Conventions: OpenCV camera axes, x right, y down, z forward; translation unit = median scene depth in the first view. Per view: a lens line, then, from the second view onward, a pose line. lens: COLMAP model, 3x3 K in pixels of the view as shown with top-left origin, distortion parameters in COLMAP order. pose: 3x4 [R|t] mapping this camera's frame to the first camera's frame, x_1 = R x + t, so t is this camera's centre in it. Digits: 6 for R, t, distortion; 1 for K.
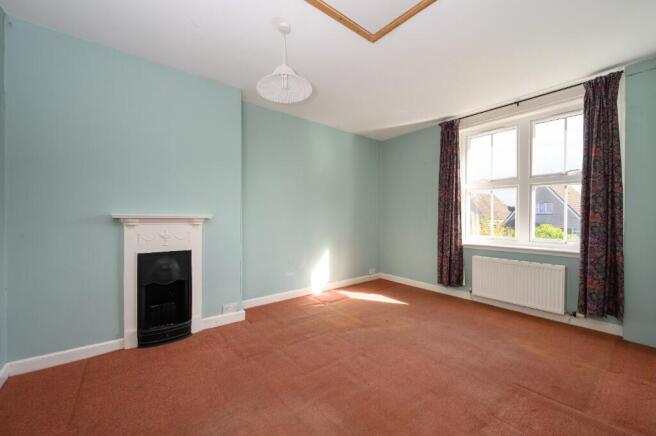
lens RADIAL K [[261.3, 0, 328.0], [0, 261.3, 218.0], [0, 0, 1]] dist [0.000572, 0.000081]
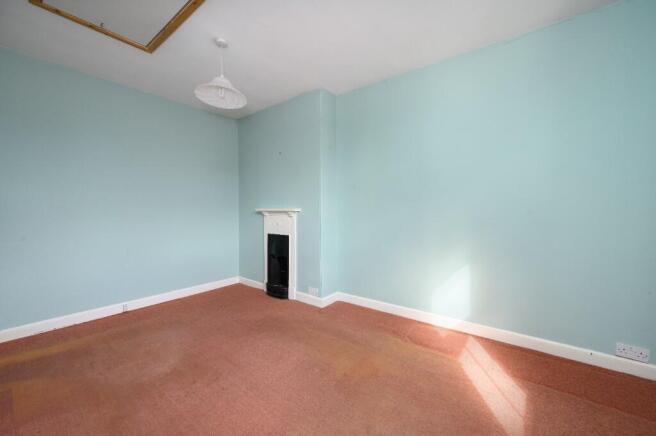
lens RADIAL K [[255.2, 0, 327.4], [0, 255.2, 214.9], [0, 0, 1]] dist [0.000168, 0.000038]
pose [[0.229160, 0.006404, -0.973368, 0.785926], [-0.000031, 0.999978, 0.006572, 0.010794], [0.973389, -0.001476, 0.229155, 0.906688]]
